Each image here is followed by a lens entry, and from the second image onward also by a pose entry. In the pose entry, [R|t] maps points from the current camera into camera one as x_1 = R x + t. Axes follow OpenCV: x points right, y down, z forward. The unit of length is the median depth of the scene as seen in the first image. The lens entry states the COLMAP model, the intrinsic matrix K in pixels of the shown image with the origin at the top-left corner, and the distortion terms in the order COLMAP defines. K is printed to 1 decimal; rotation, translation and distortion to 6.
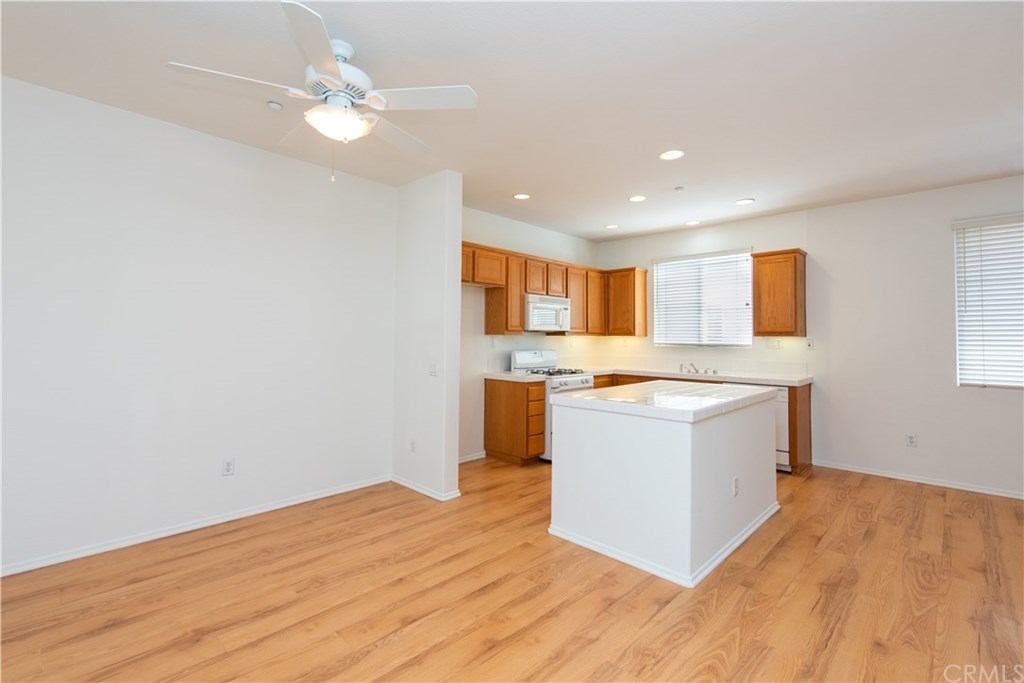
lens RADIAL K [[473.0, 0, 489.4], [0, 473.0, 325.1], [0, 0, 1]] dist [0.003923, -0.001818]
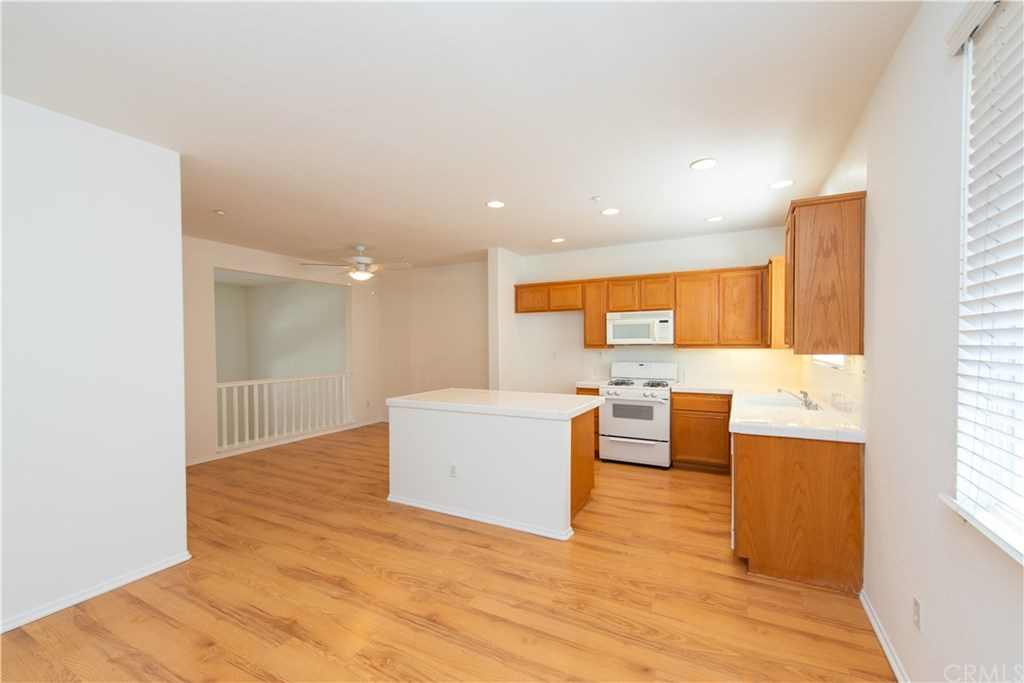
lens RADIAL K [[415.5, 0, 521.7], [0, 415.5, 350.5], [0, 0, 1]] dist [0.008346, -0.000295]
pose [[0.302018, 0.008073, -0.953268, 0.980686], [0.032332, 0.999302, 0.018706, 0.000343], [0.952754, -0.036471, 0.301546, 0.502184]]
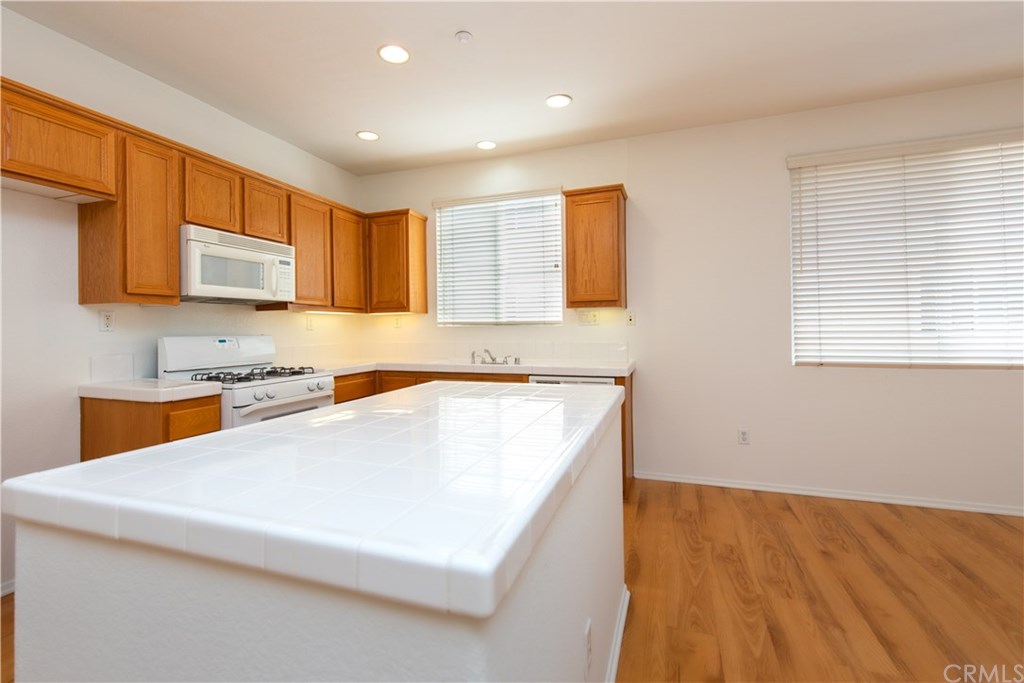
lens RADIAL K [[473.0, 0, 501.0], [0, 473.0, 329.5], [0, 0, 1]] dist [0.003923, -0.001818]
pose [[0.907890, -0.018025, 0.418821, 0.172996], [0.006211, 0.999544, 0.029553, 0.034311], [-0.419163, -0.024229, 0.907588, 0.401180]]
